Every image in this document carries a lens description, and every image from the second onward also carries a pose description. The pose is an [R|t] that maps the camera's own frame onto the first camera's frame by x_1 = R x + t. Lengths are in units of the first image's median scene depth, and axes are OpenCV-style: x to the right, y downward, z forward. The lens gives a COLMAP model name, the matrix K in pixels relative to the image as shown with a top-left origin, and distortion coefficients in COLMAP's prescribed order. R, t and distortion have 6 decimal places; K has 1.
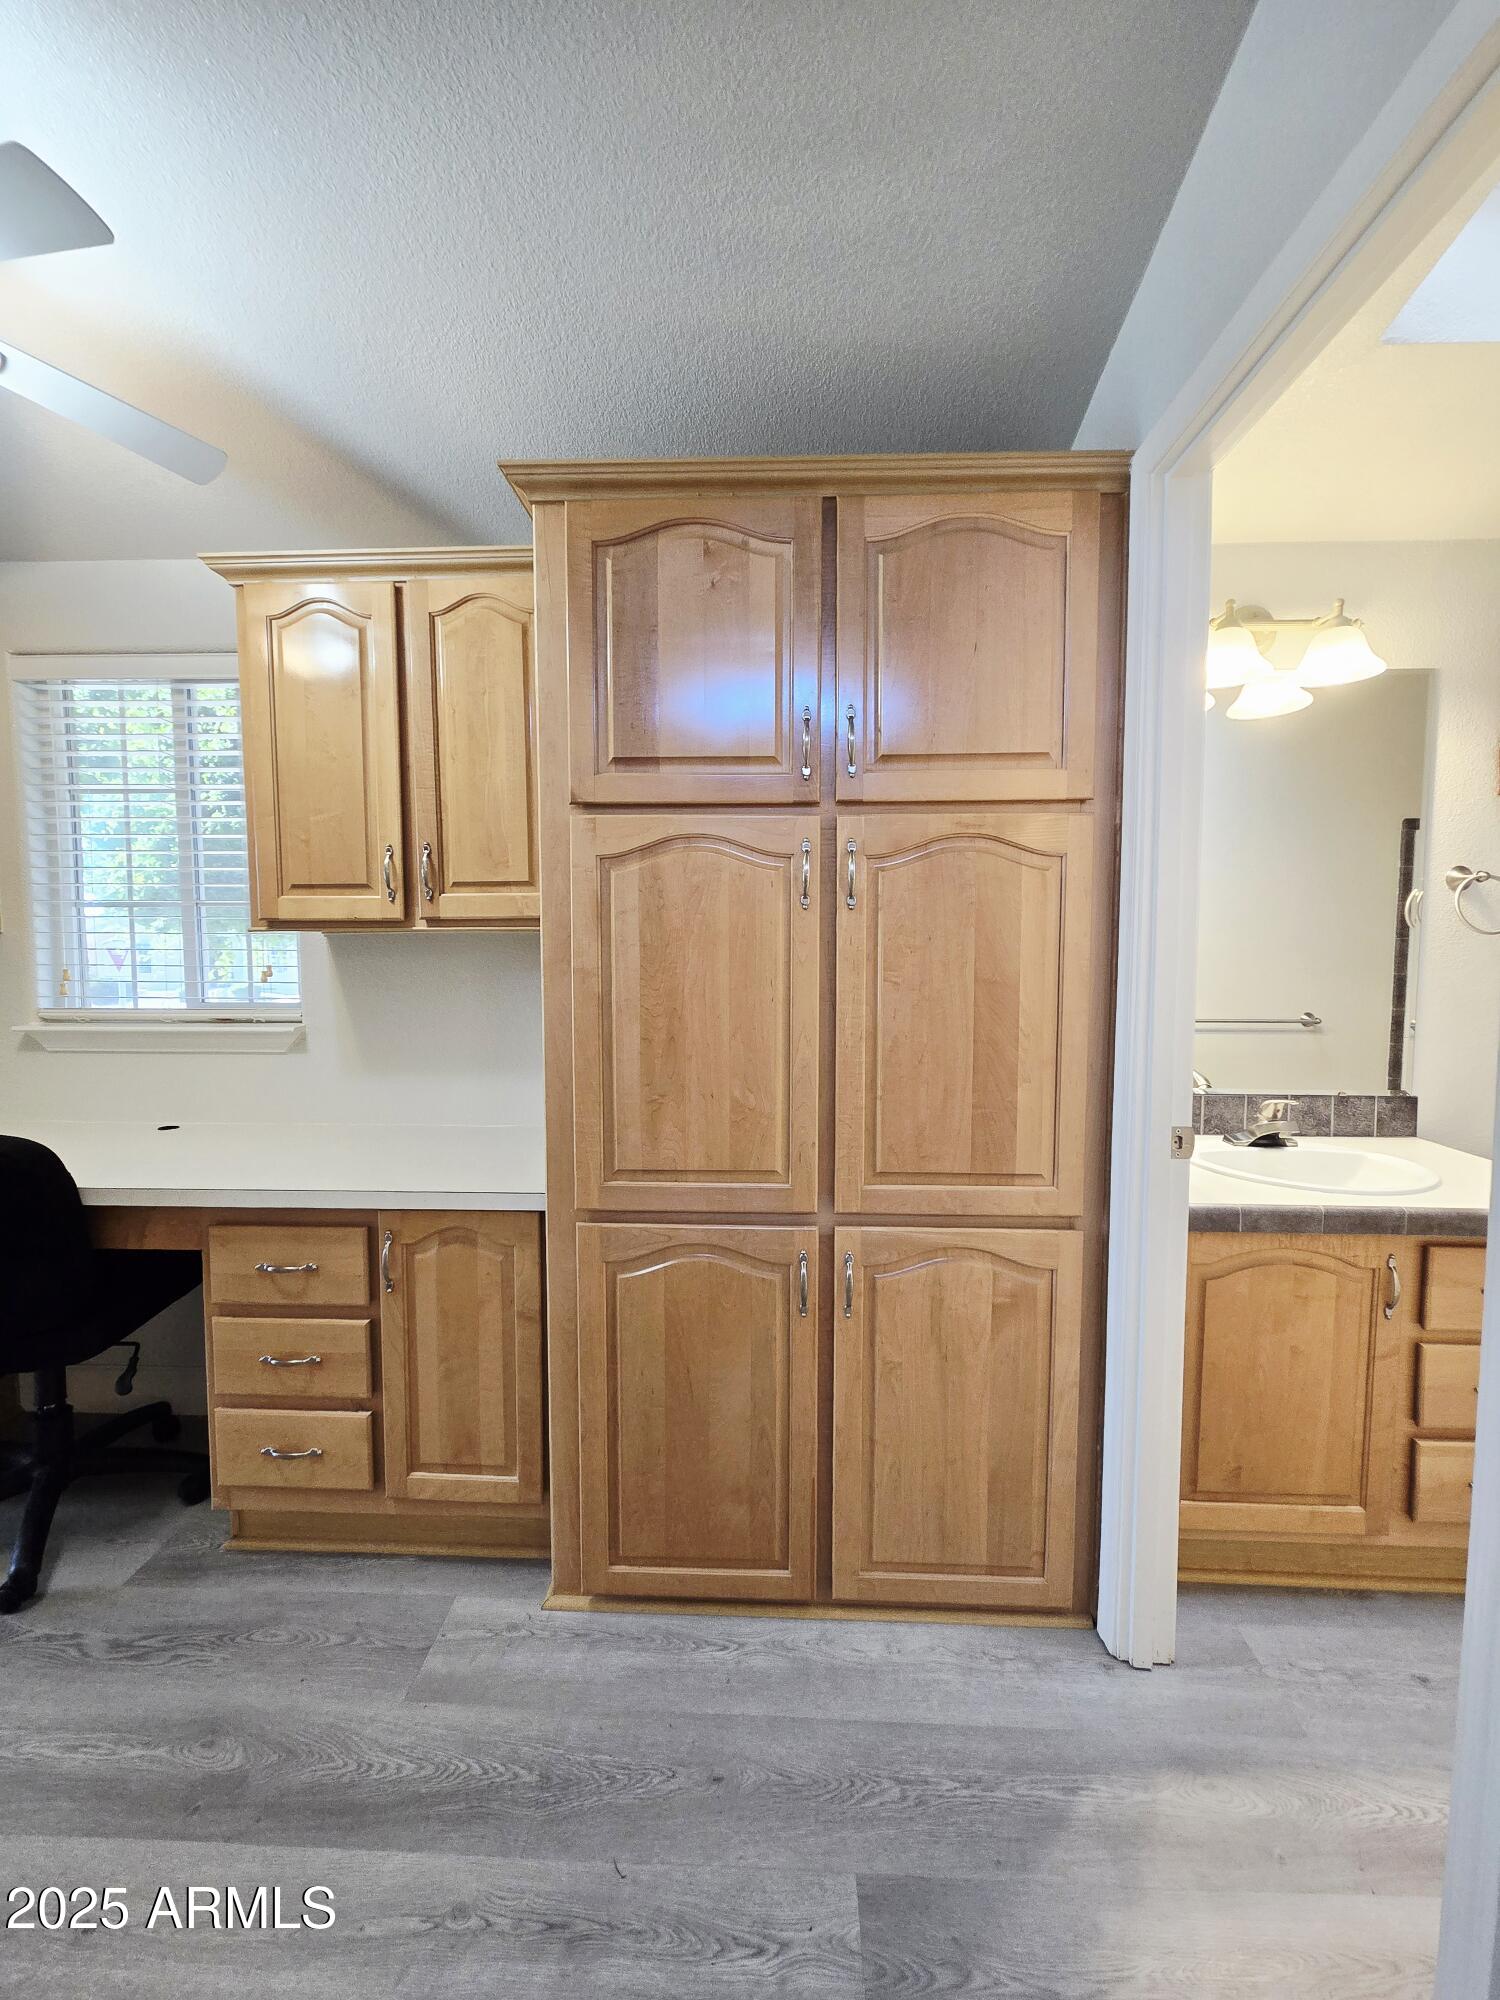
lens RADIAL K [[823.4, 0, 754.8], [0, 823.4, 991.4], [0, 0, 1]] dist [-0.000447, 0.001501]
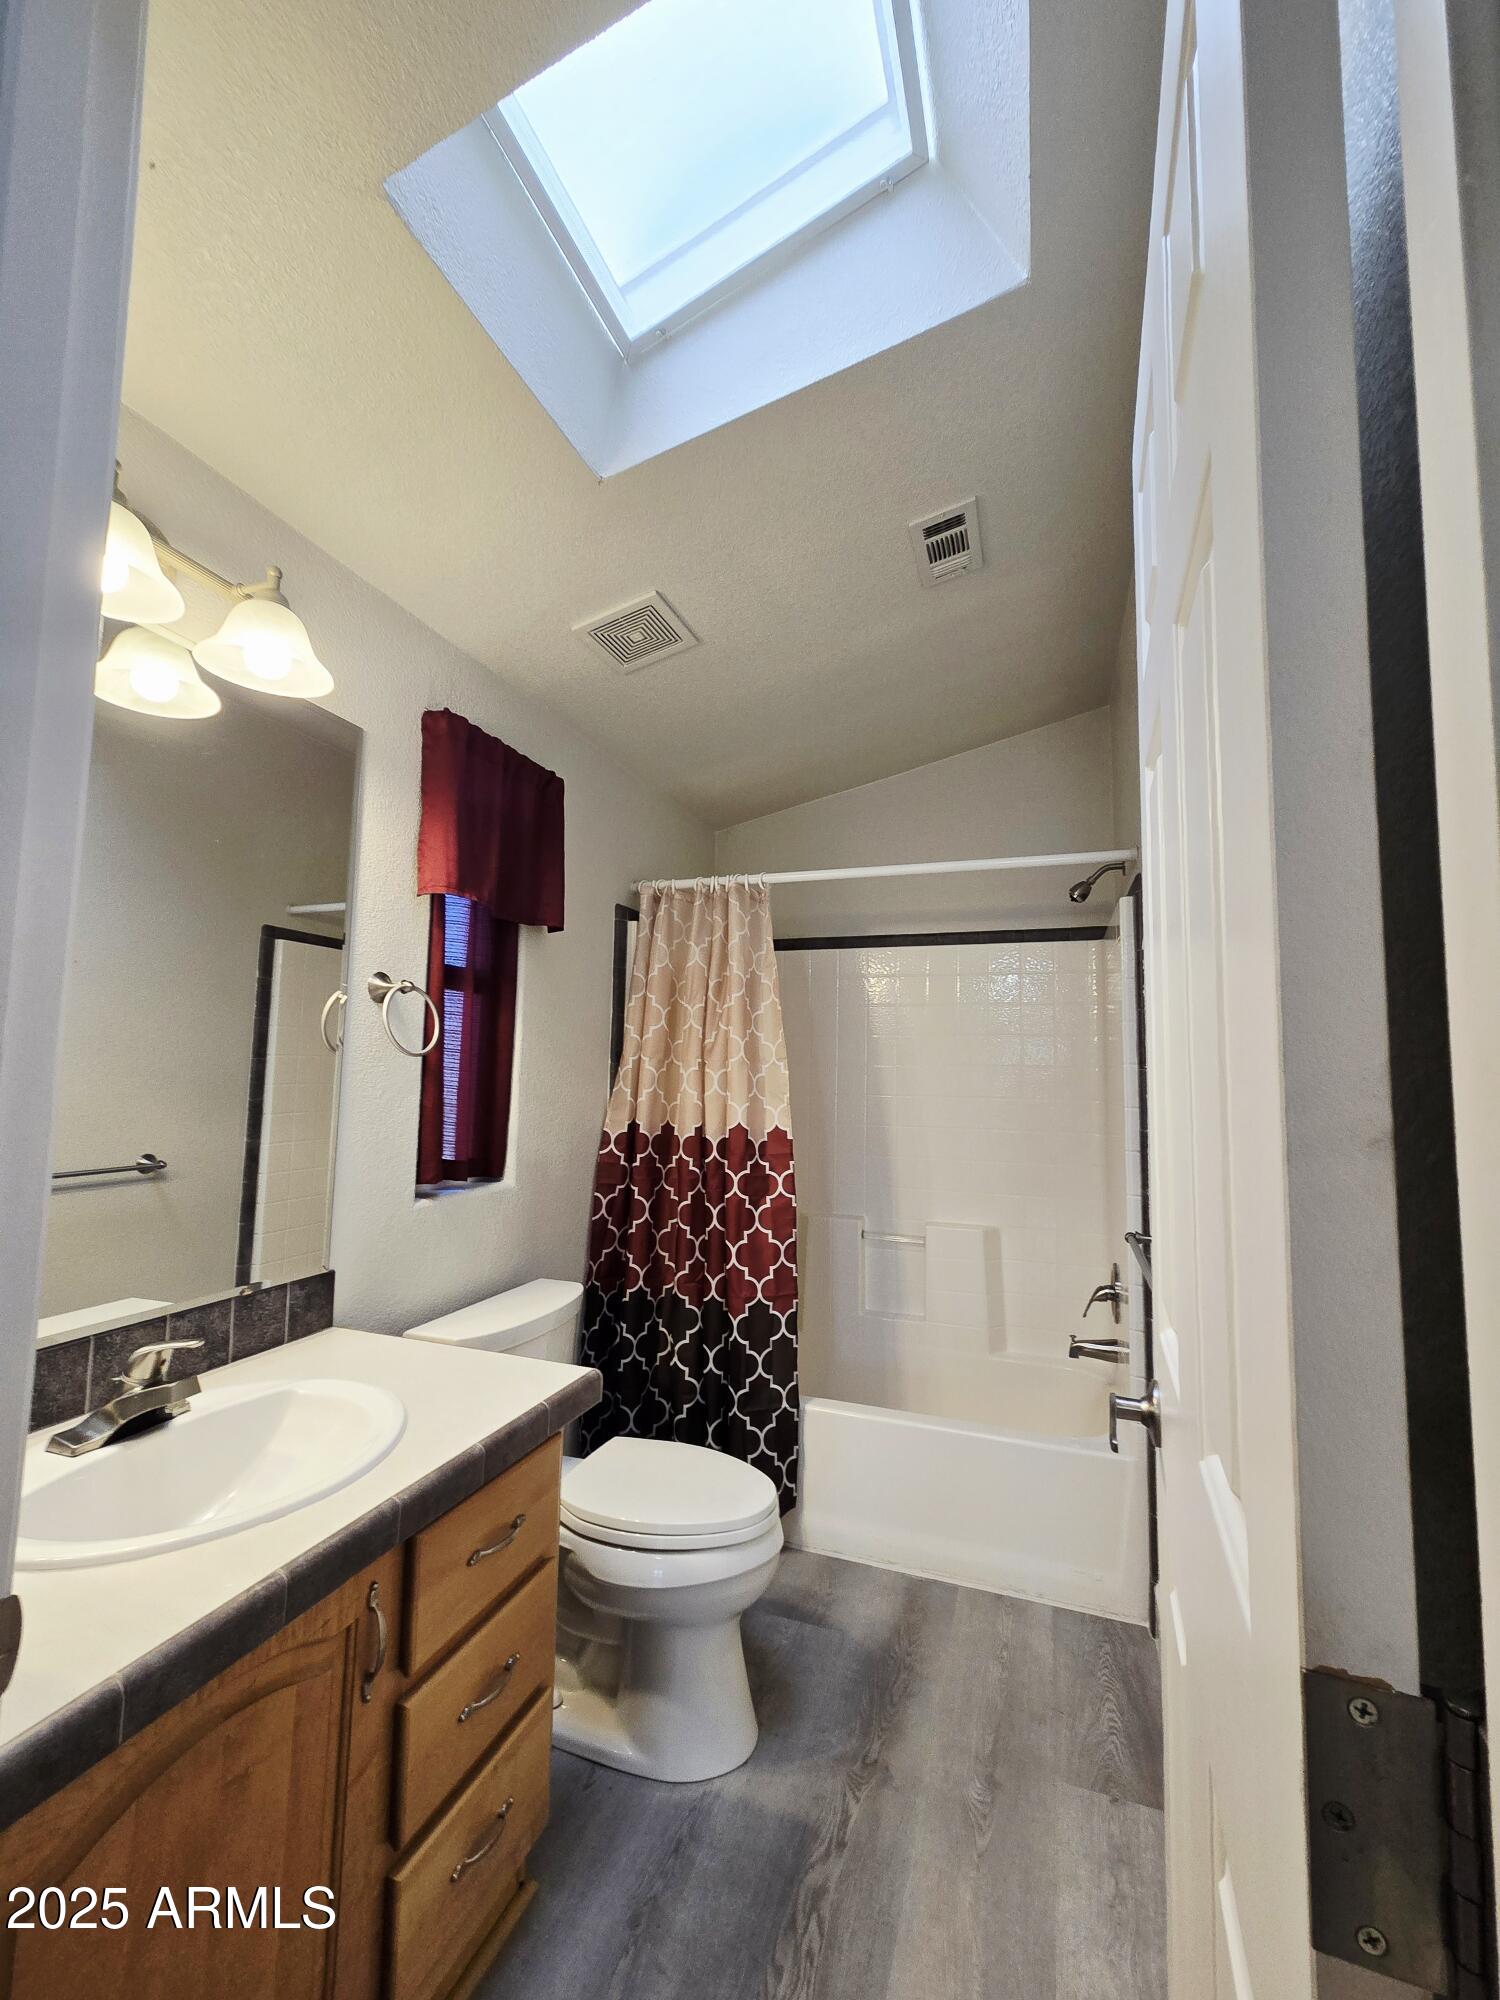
lens RADIAL K [[823.4, 0, 741.4], [0, 823.4, 998.7], [0, 0, 1]] dist [-0.000447, 0.001501]
pose [[0.311583, 0.083981, 0.946500, 0.200102], [0.043840, 0.993756, -0.102606, -0.027077], [-0.949207, 0.073465, 0.305956, 0.424428]]
